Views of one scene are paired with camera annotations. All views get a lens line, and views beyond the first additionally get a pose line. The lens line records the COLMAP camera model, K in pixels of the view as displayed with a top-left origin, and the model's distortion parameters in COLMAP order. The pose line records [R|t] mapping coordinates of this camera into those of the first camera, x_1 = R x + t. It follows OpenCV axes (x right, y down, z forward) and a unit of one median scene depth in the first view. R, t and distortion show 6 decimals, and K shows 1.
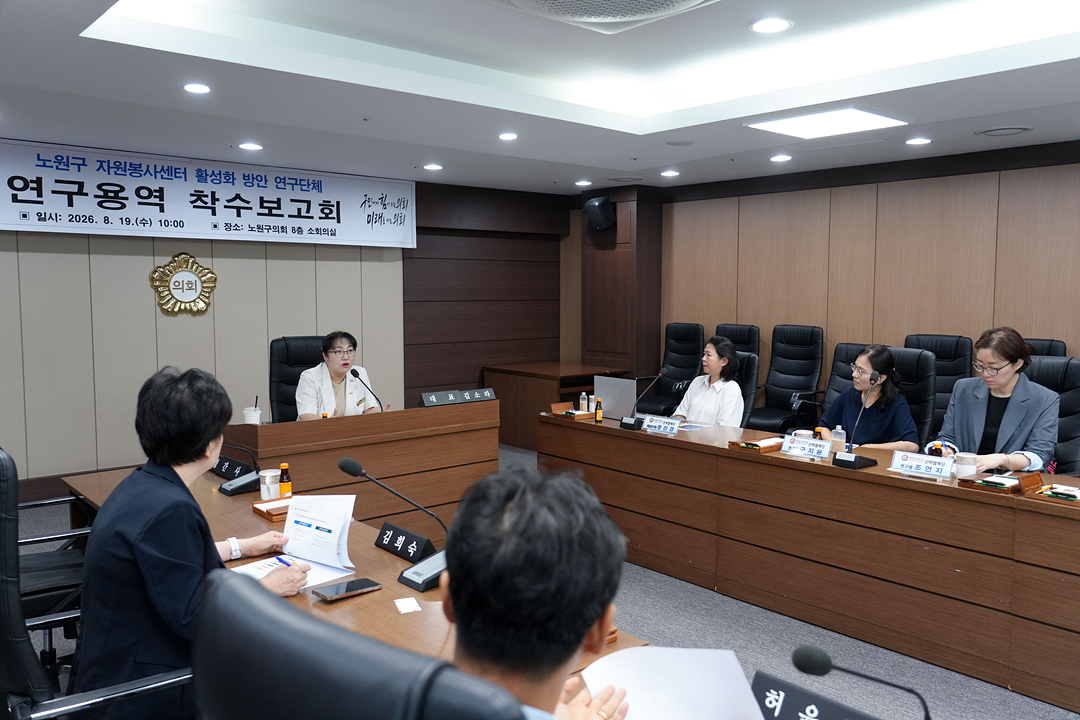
lens RADIAL K [[871.0, 0, 540.0], [0, 871.0, 360.0], [0, 0, 1]] dist [0.037858, 0.000313]
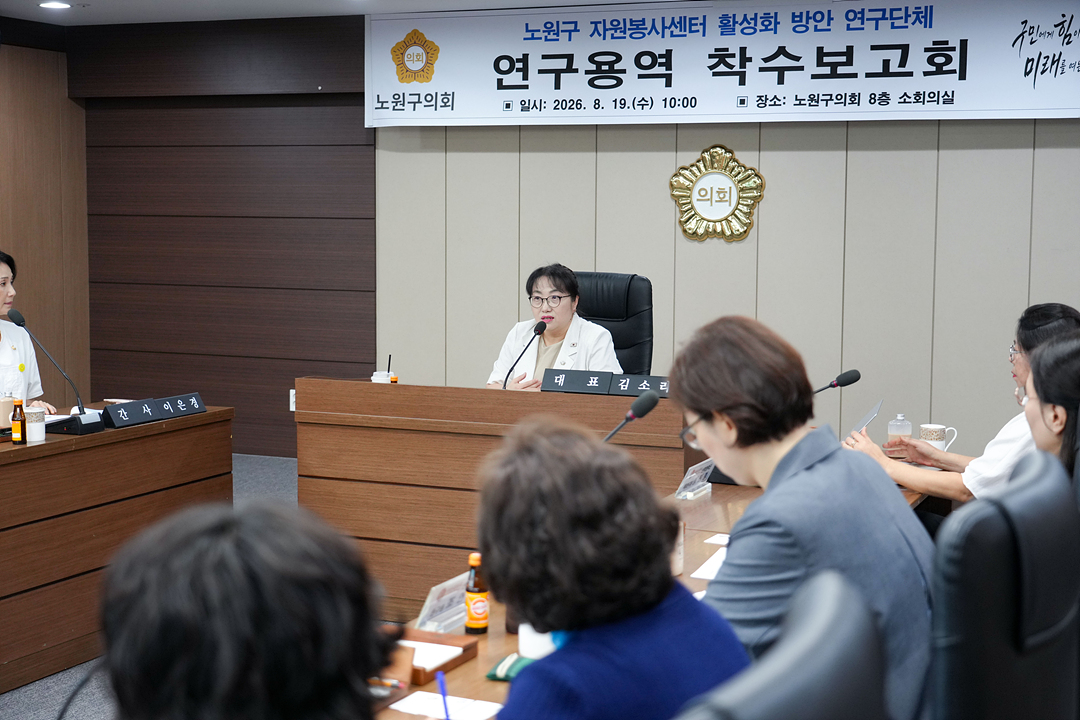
lens RADIAL K [[1609.6, 0, 540.0], [0, 1609.6, 360.0], [0, 0, 1]] dist [0.057422, -0.082750]
pose [[0.428314, 0.091287, -0.899007, 0.643985], [-0.079672, 0.994825, 0.063059, -0.028438], [0.900111, 0.044616, 0.433370, 0.370982]]
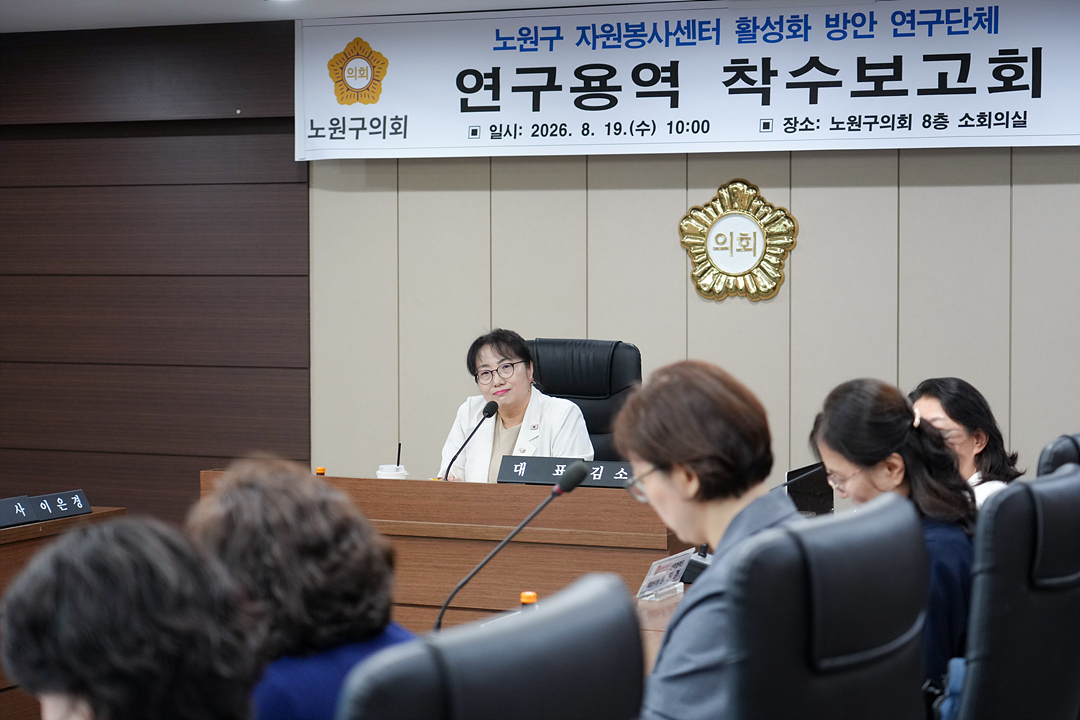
lens RADIAL K [[2248.9, 0, 540.0], [0, 2248.9, 360.0], [0, 0, 1]] dist [-0.003180, 0.166243]
pose [[0.419527, 0.043219, -0.906713, 0.767801], [-0.071632, 0.997327, 0.014395, -0.027018], [0.904912, 0.058911, 0.421501, 0.343766]]
